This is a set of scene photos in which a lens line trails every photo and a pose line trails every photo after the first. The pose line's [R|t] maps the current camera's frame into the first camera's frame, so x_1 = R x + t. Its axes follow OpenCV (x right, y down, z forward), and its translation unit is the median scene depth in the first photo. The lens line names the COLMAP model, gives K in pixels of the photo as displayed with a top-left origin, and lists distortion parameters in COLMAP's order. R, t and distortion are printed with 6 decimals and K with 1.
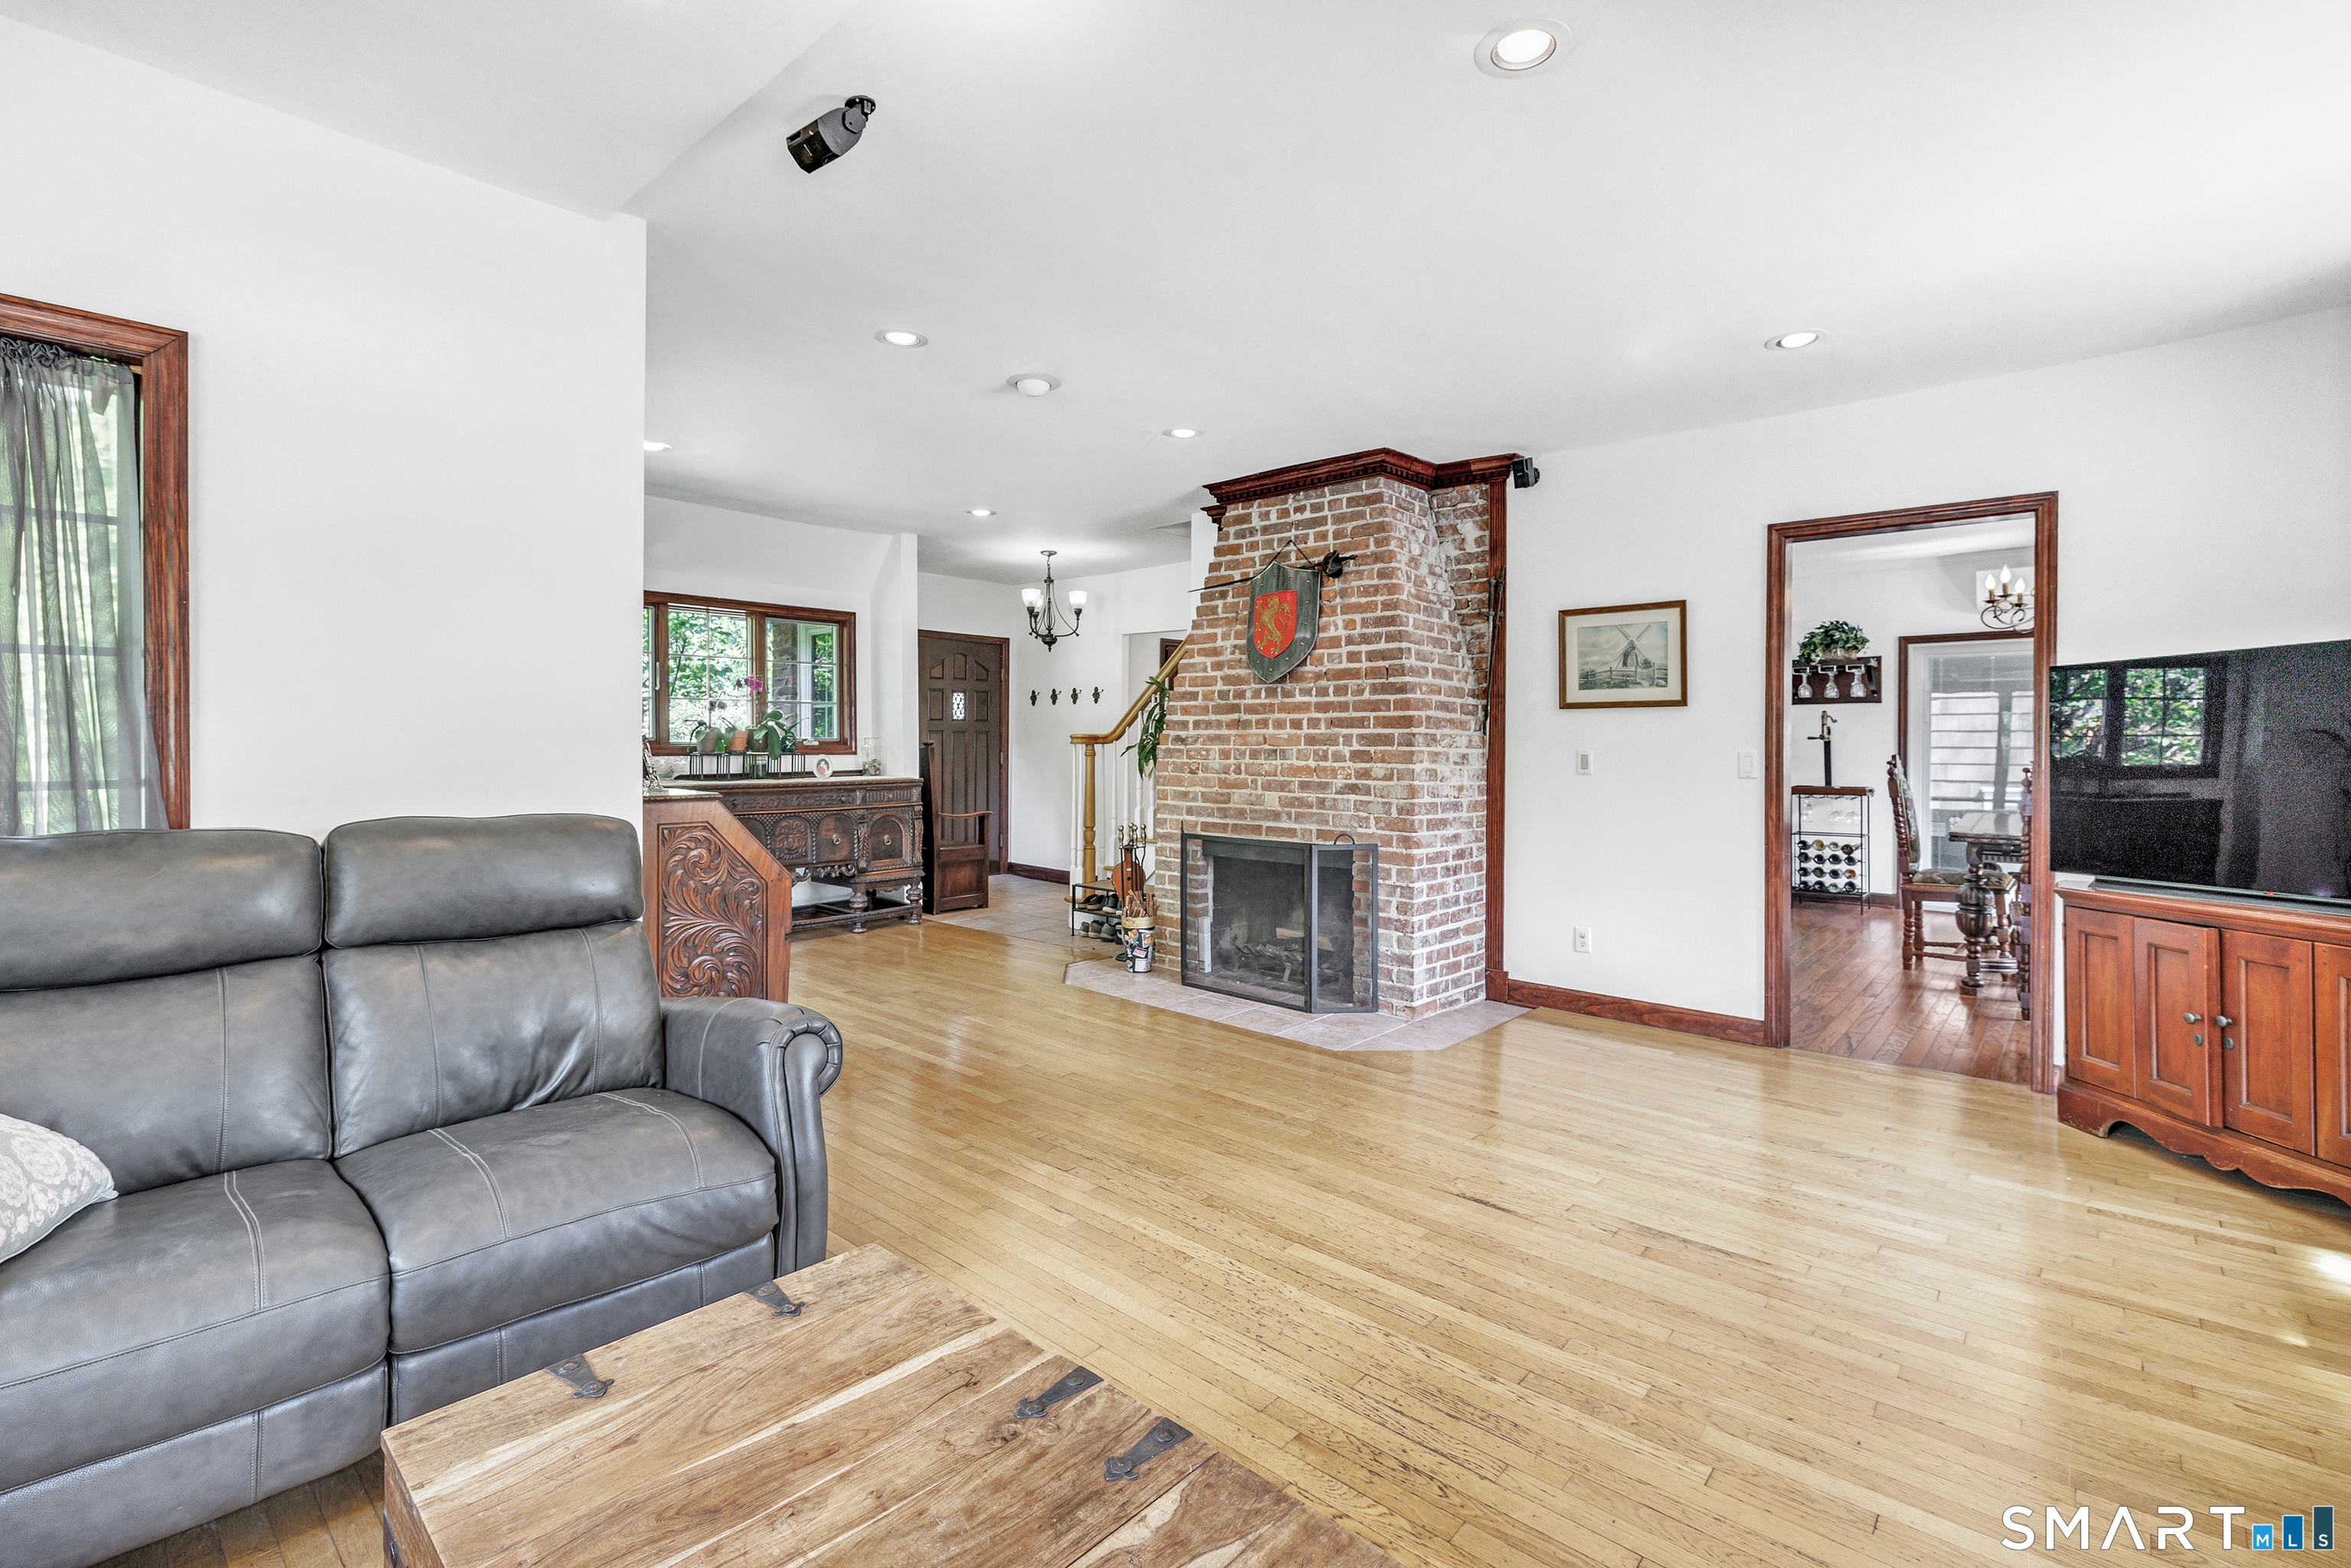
lens RADIAL K [[1092.3, 0, 1183.9], [0, 1092.3, 738.3], [0, 0, 1]] dist [0.000170, 0.000066]
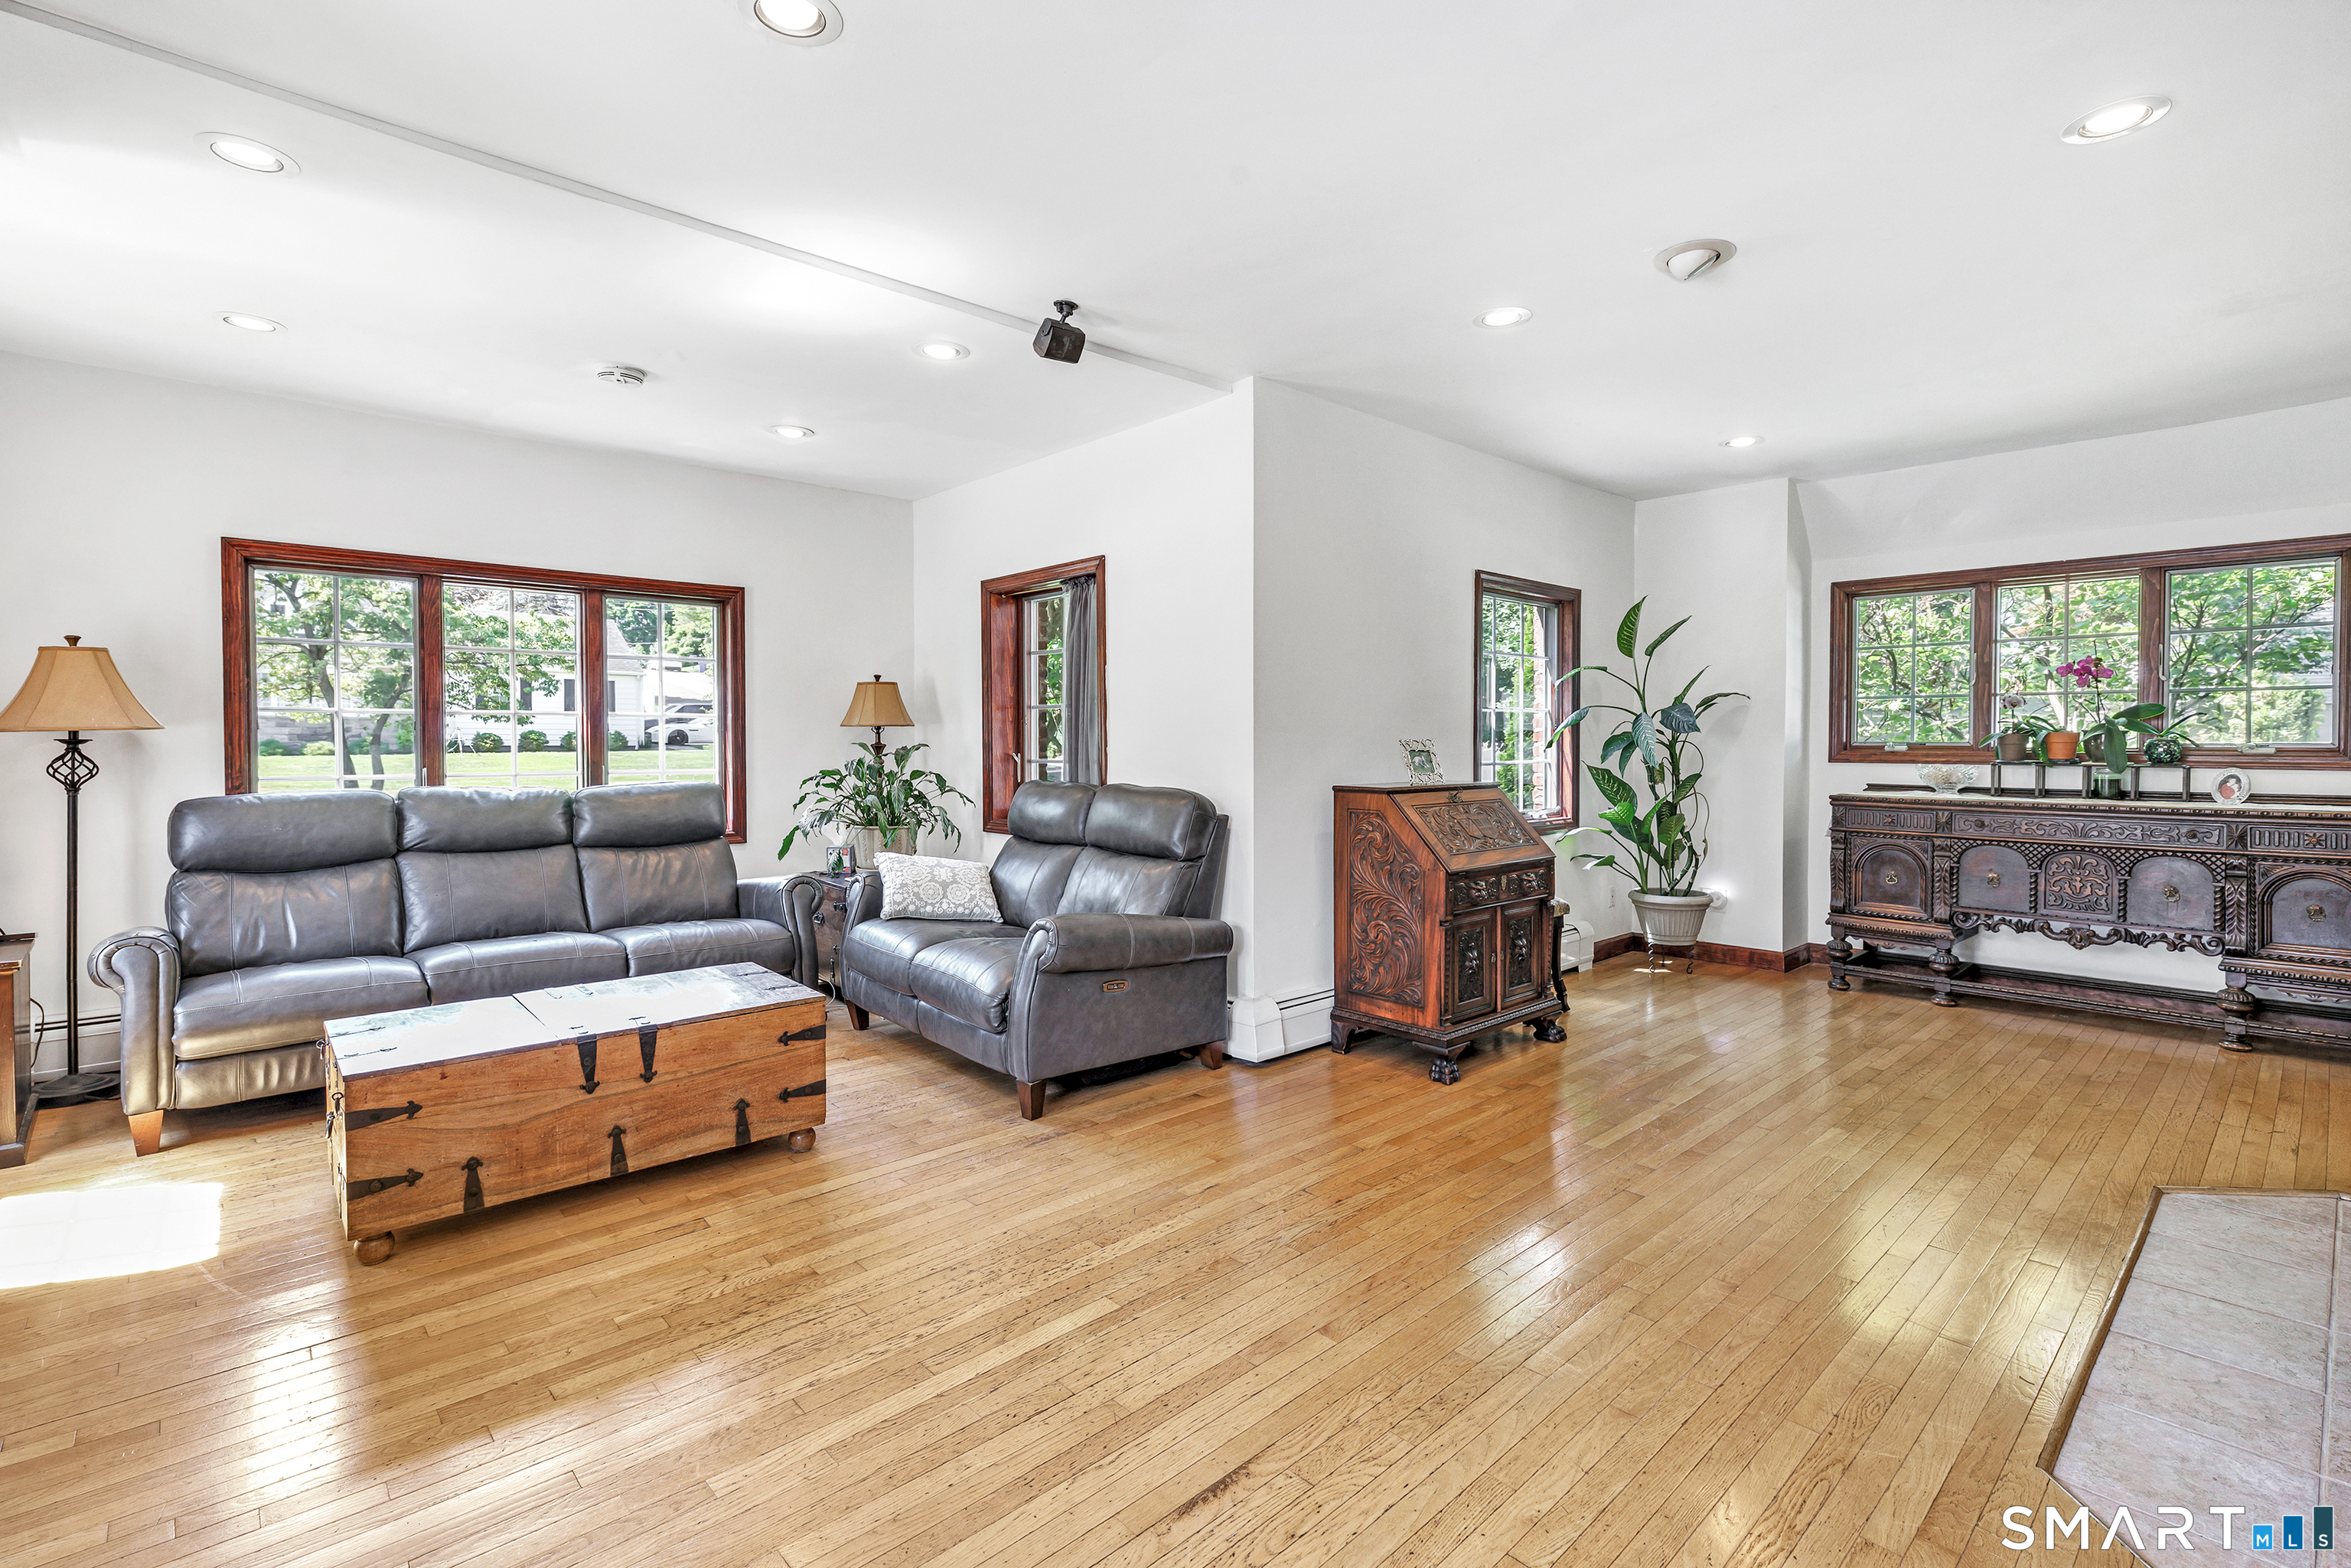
lens RADIAL K [[1042.3, 0, 1173.2], [0, 1042.3, 766.9], [0, 0, 1]] dist [0.002354, 0.000512]
pose [[-0.118728, 0.019457, -0.992736, 0.876866], [0.000109, 0.999808, 0.019583, 0.005281], [0.992927, 0.002217, -0.118708, 1.073934]]
